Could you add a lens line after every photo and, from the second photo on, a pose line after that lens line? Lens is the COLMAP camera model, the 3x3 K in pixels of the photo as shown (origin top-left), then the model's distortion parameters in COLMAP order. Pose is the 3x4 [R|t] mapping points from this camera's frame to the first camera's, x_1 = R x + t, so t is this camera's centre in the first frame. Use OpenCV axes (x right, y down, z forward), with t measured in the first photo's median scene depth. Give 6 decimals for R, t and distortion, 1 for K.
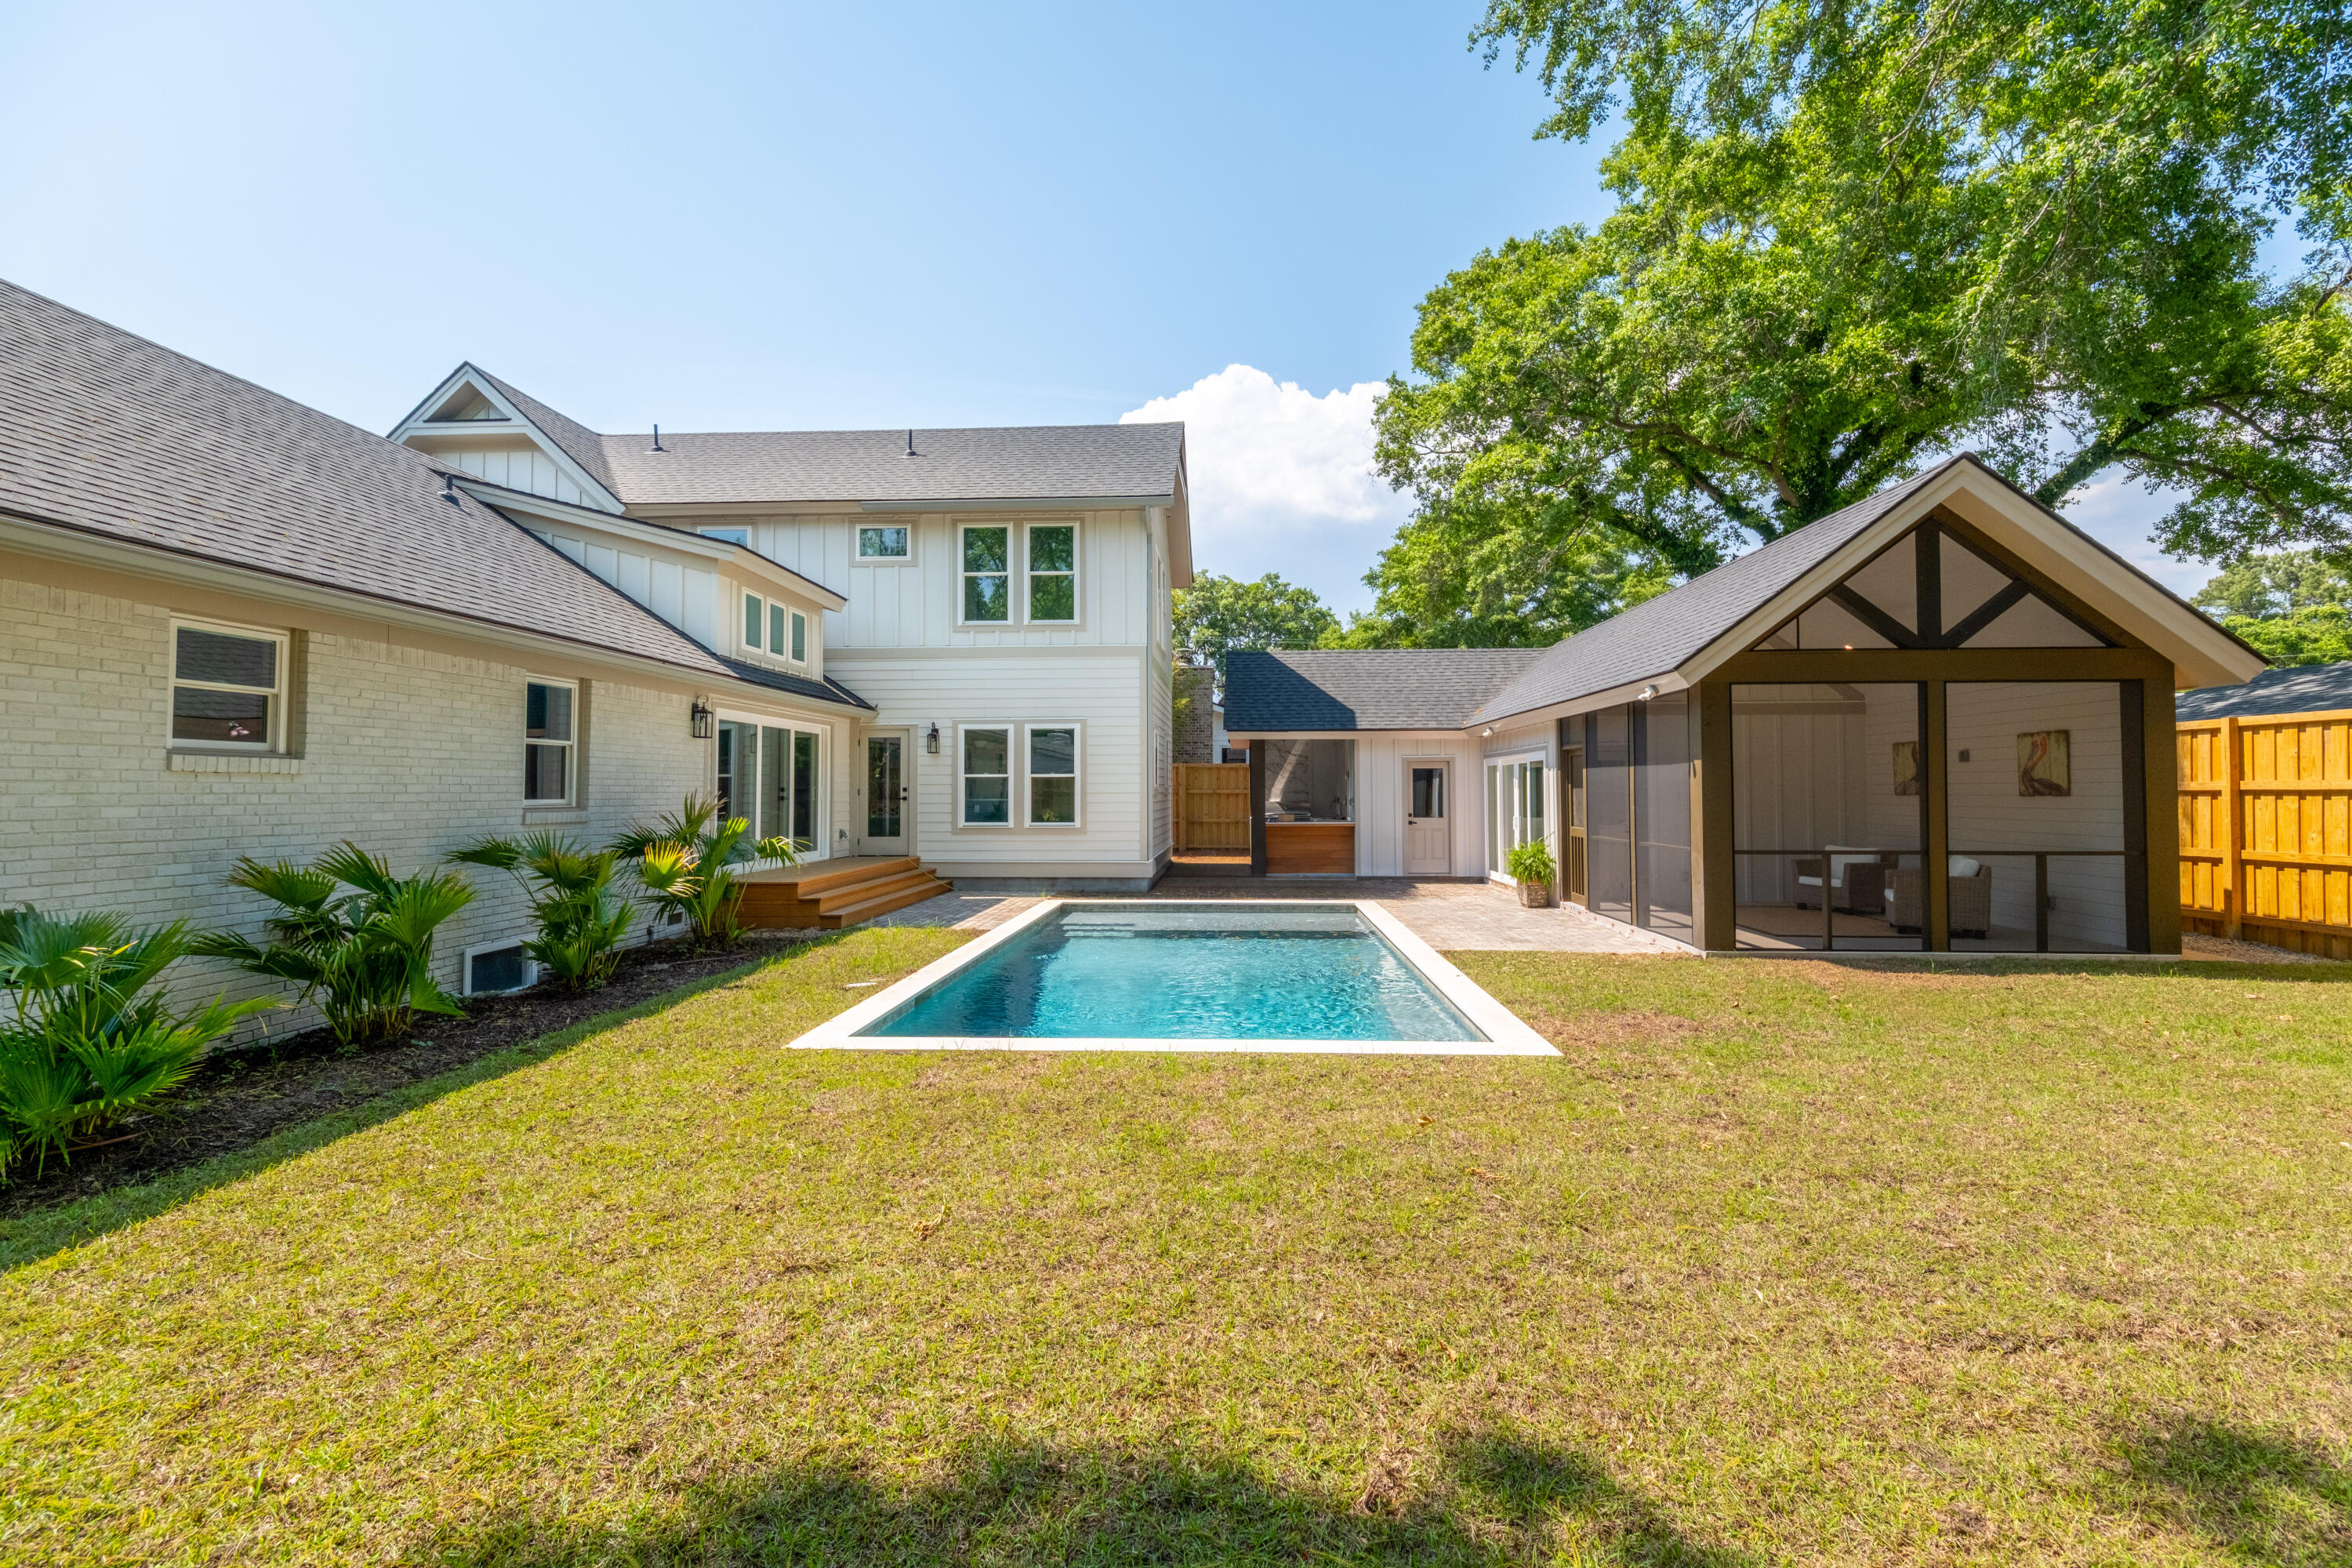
lens RADIAL K [[1000.1, 0, 1136.8], [0, 1000.1, 772.2], [0, 0, 1]] dist [0.016491, -0.005673]
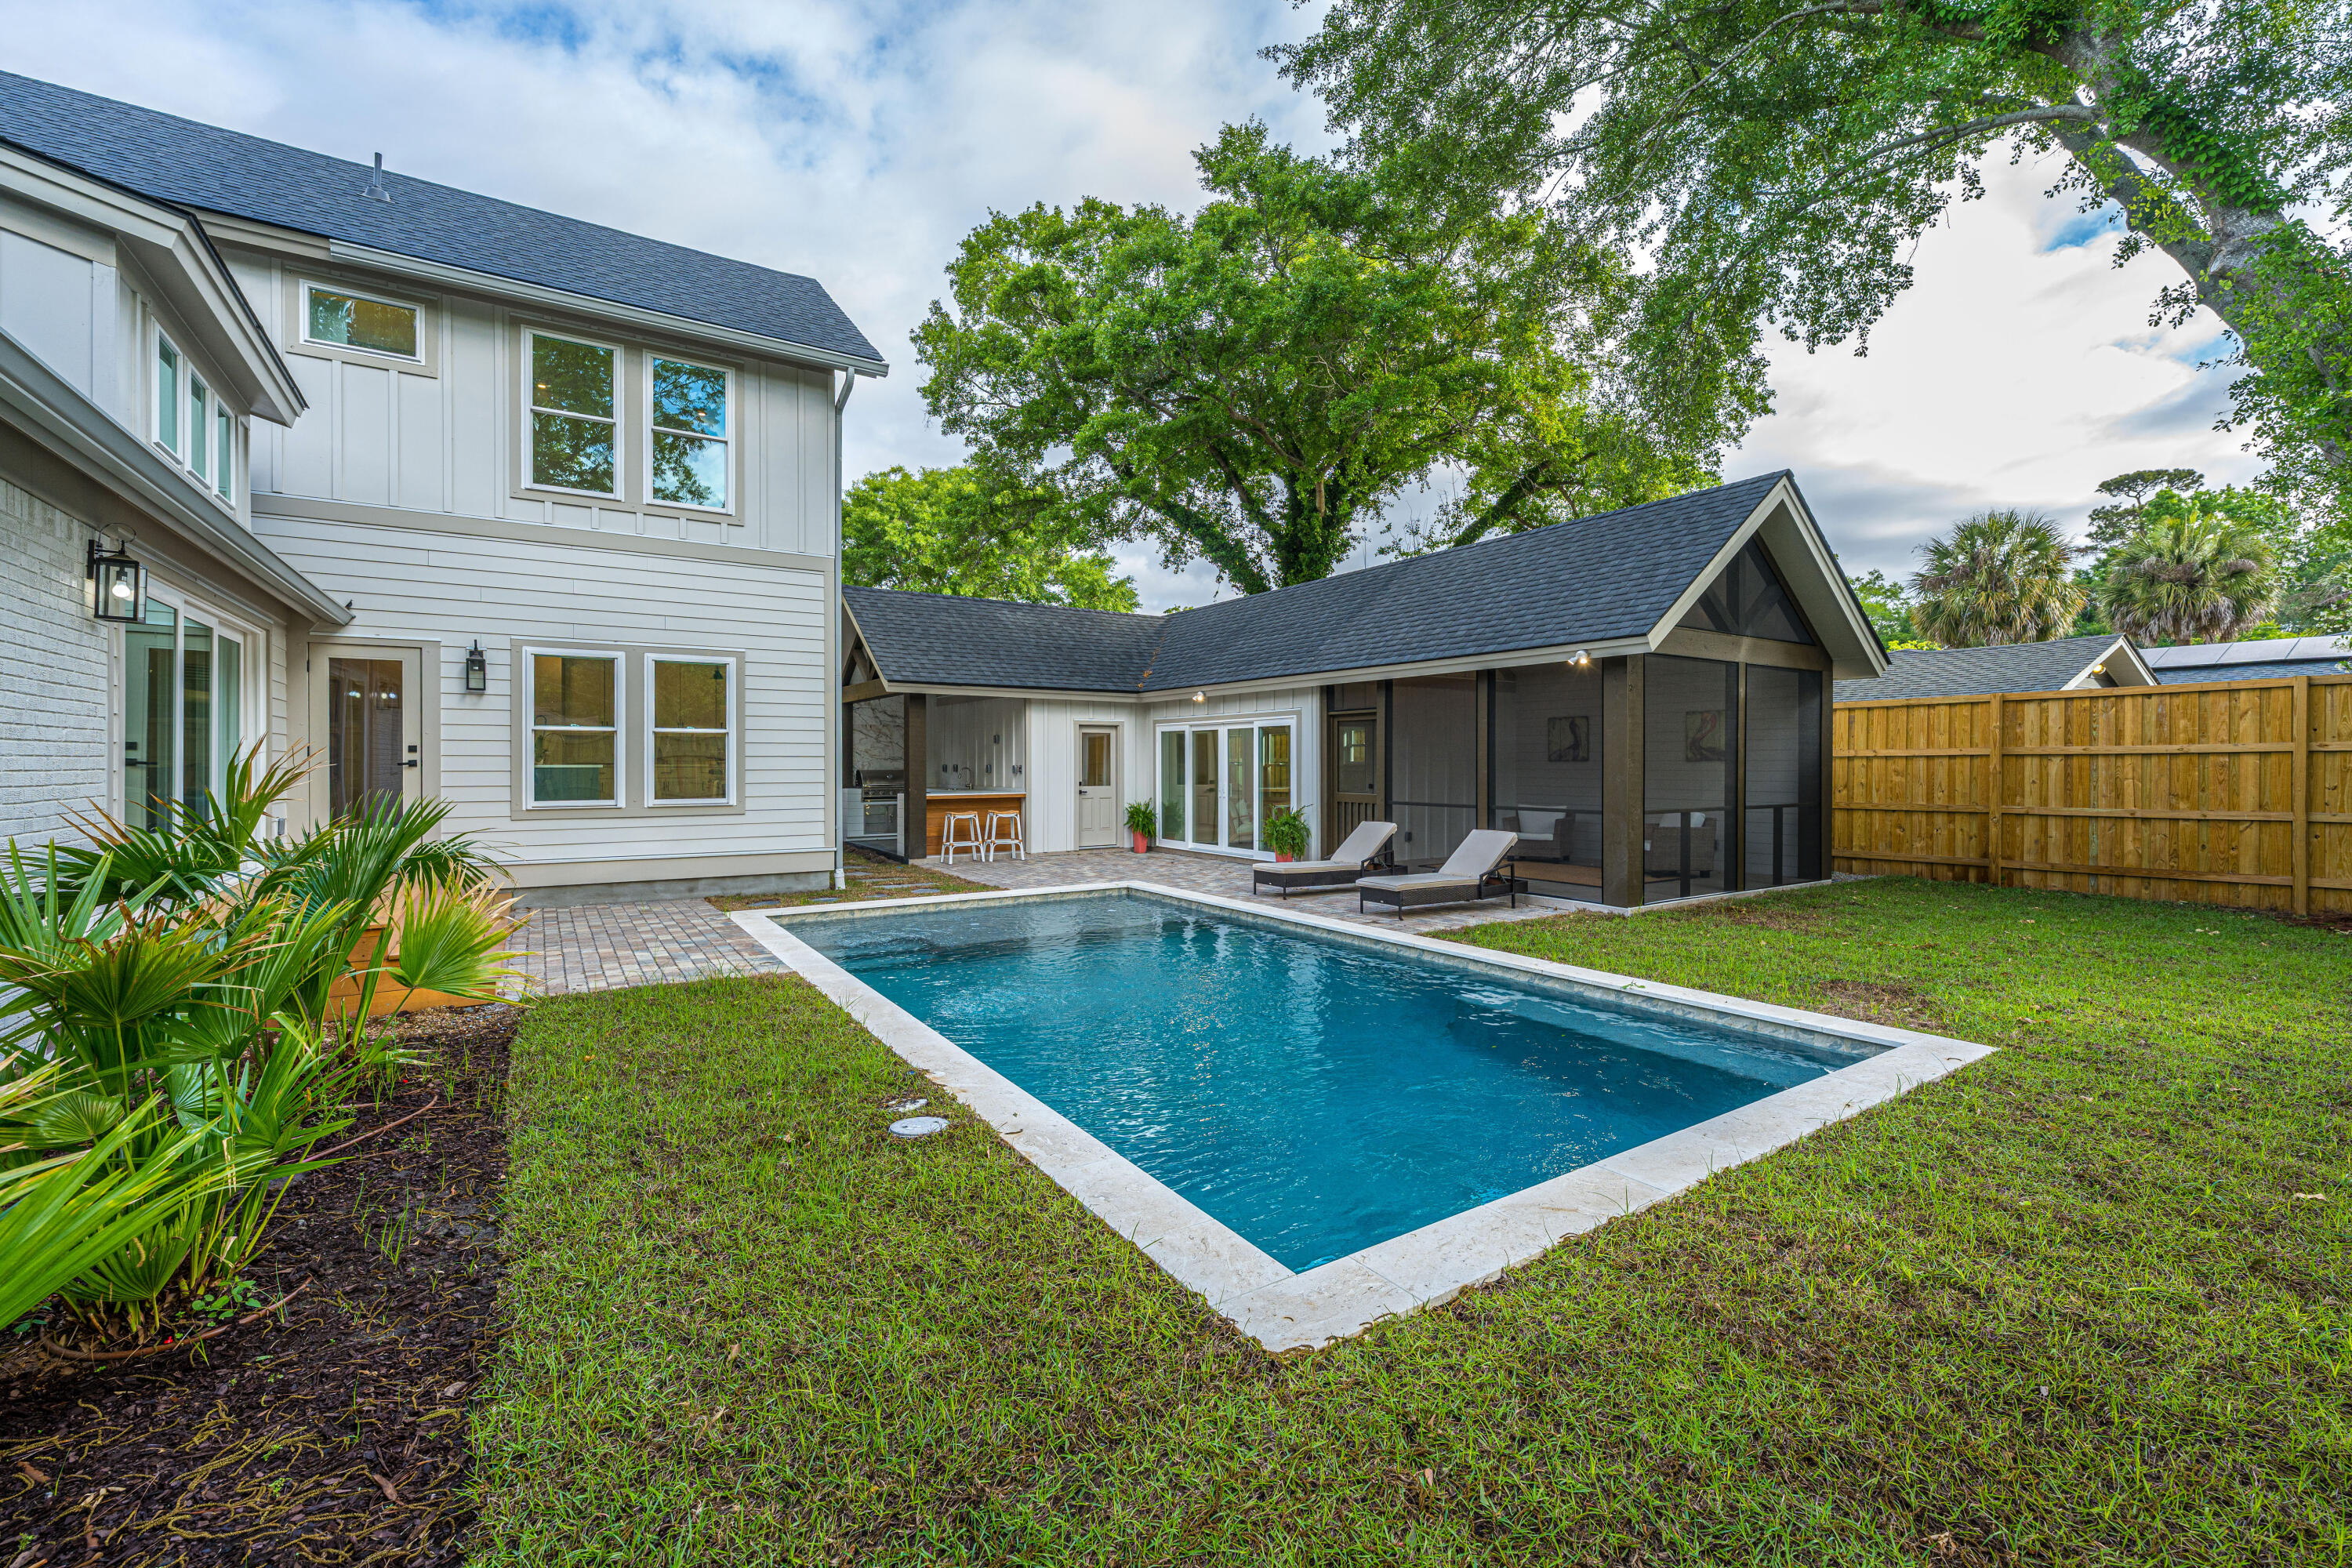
lens RADIAL K [[968.1, 0, 1125.5], [0, 968.1, 772.3], [0, 0, 1]] dist [0.000556, 0.000251]
pose [[0.796220, -0.002625, 0.605002, -0.248844], [-0.014662, 0.999613, 0.023633, 0.011939], [-0.604830, -0.027688, 0.795873, 0.286790]]
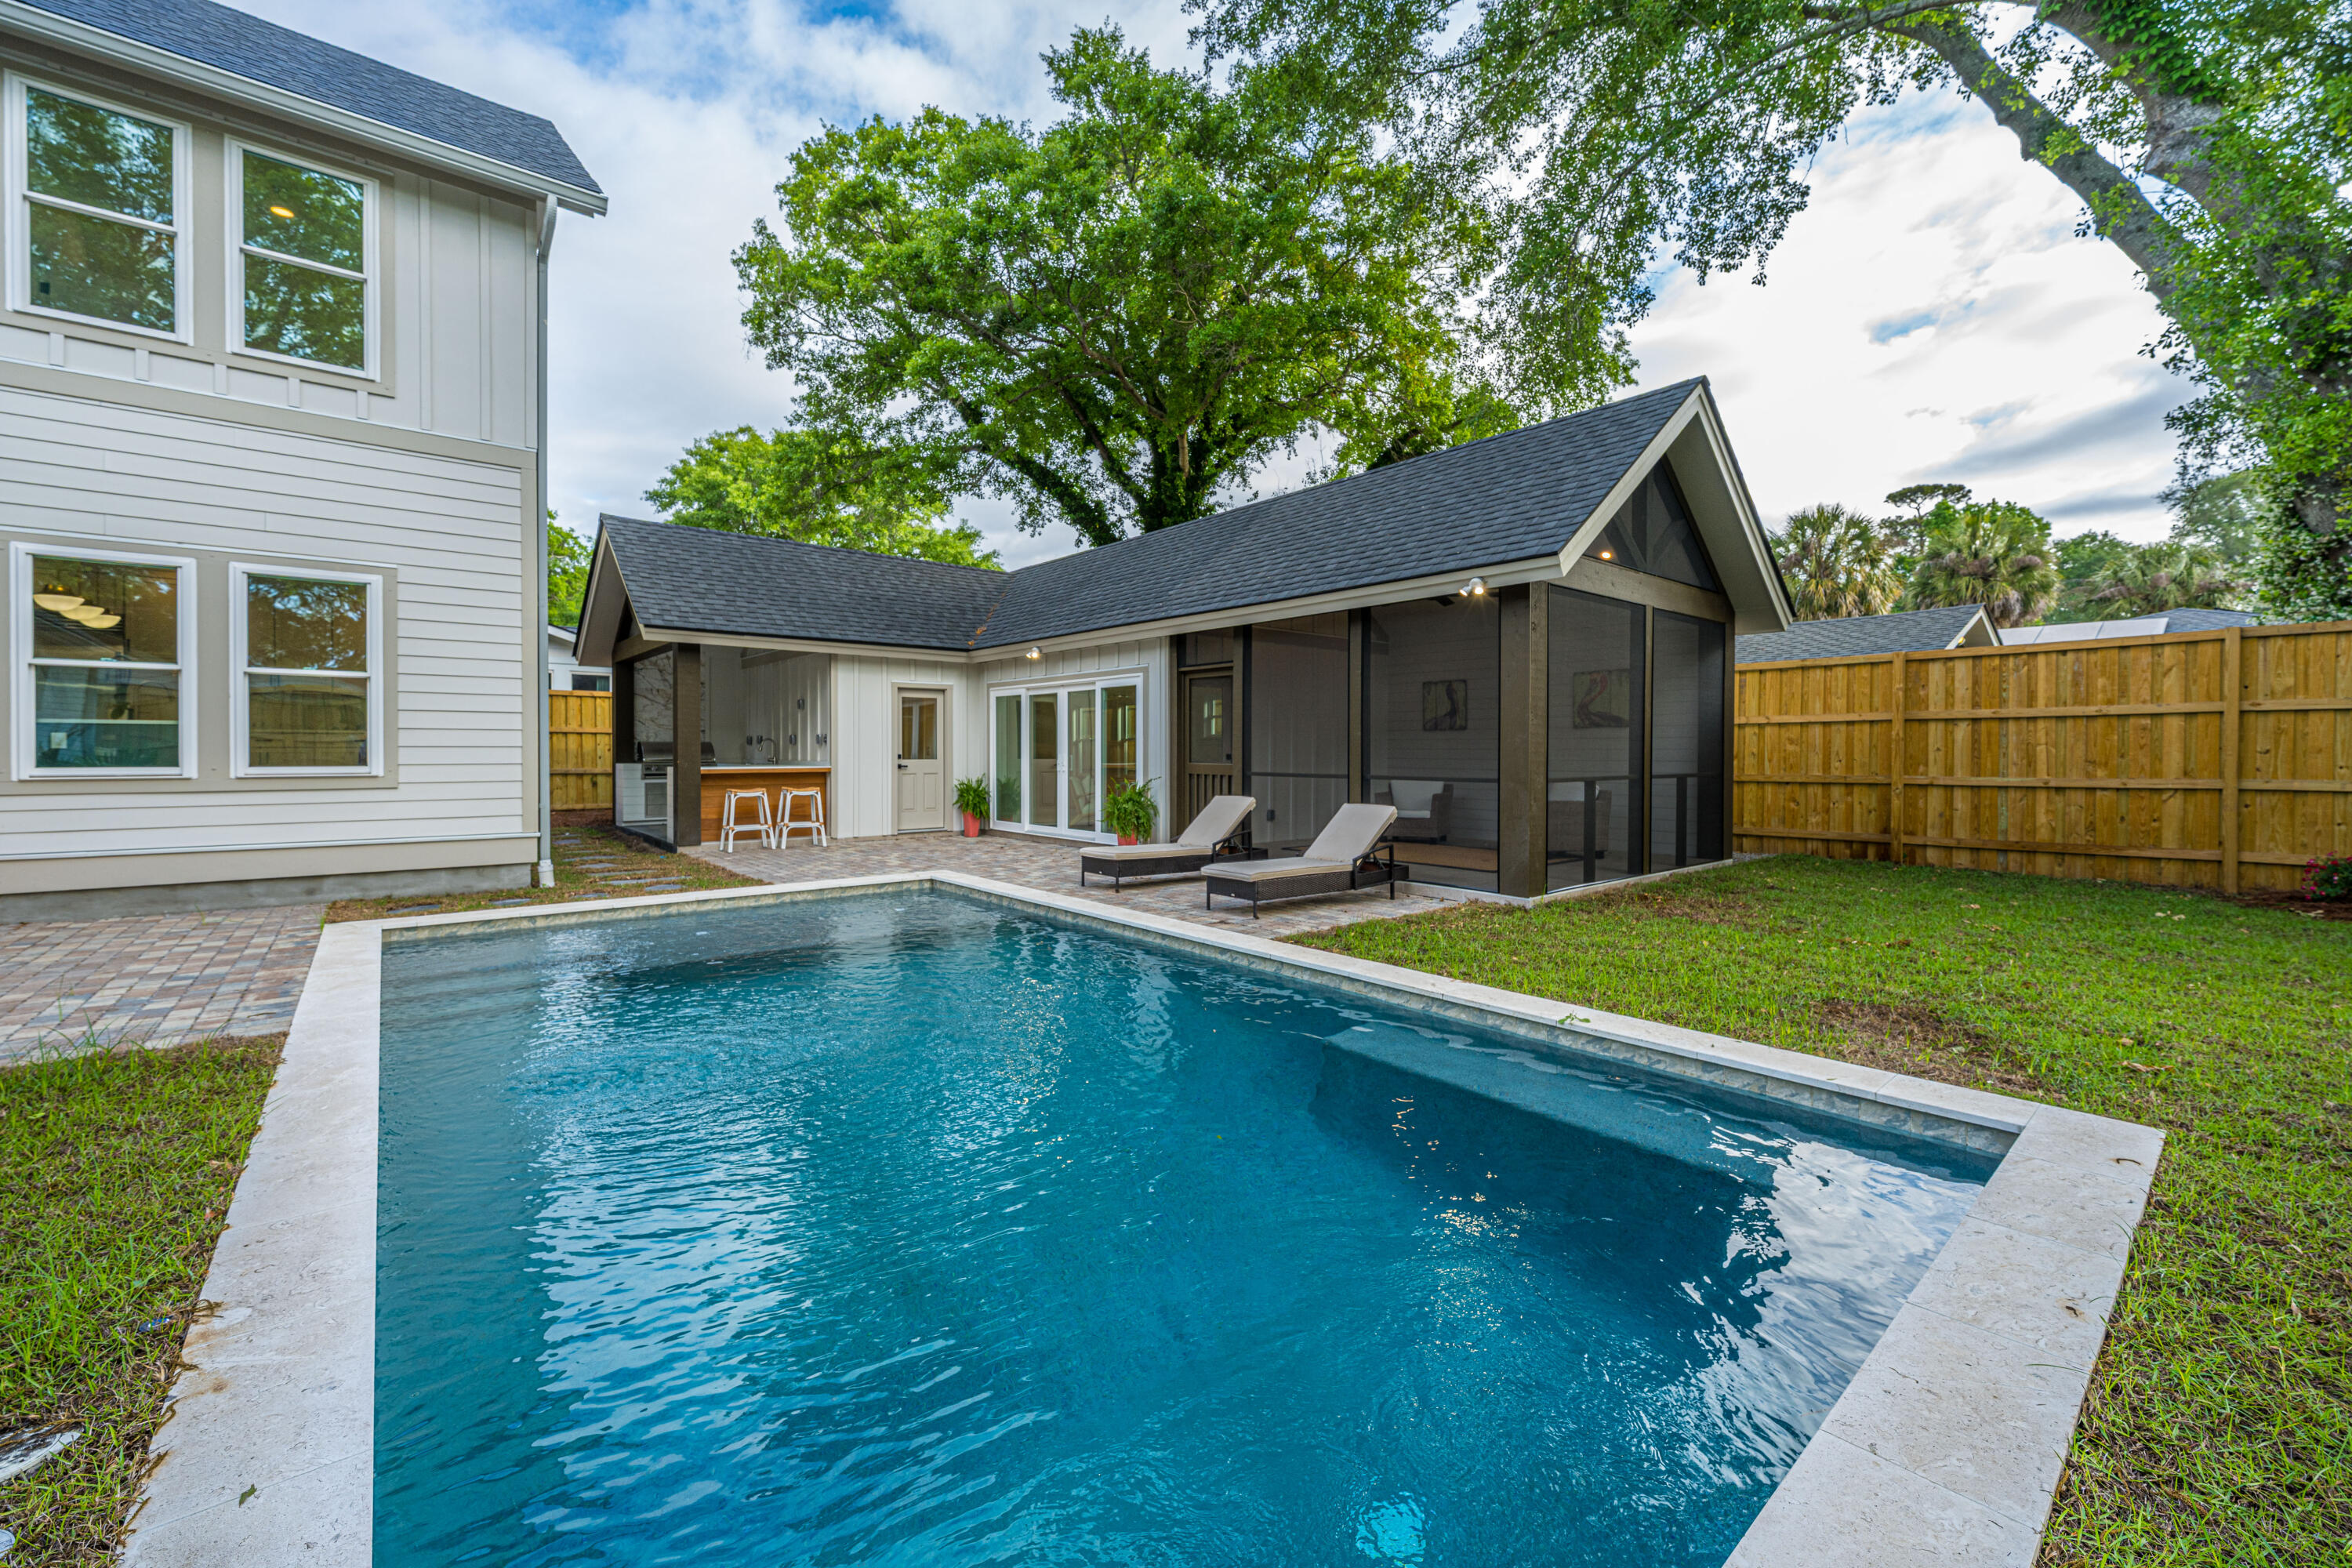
lens RADIAL K [[934.3, 0, 1135.1], [0, 934.3, 762.9], [0, 0, 1]] dist [0.001253, -0.000119]
pose [[0.710121, -0.002881, 0.704074, -0.119989], [-0.019776, 0.999515, 0.024036, 0.028915], [-0.703802, -0.030992, 0.709720, 0.374496]]
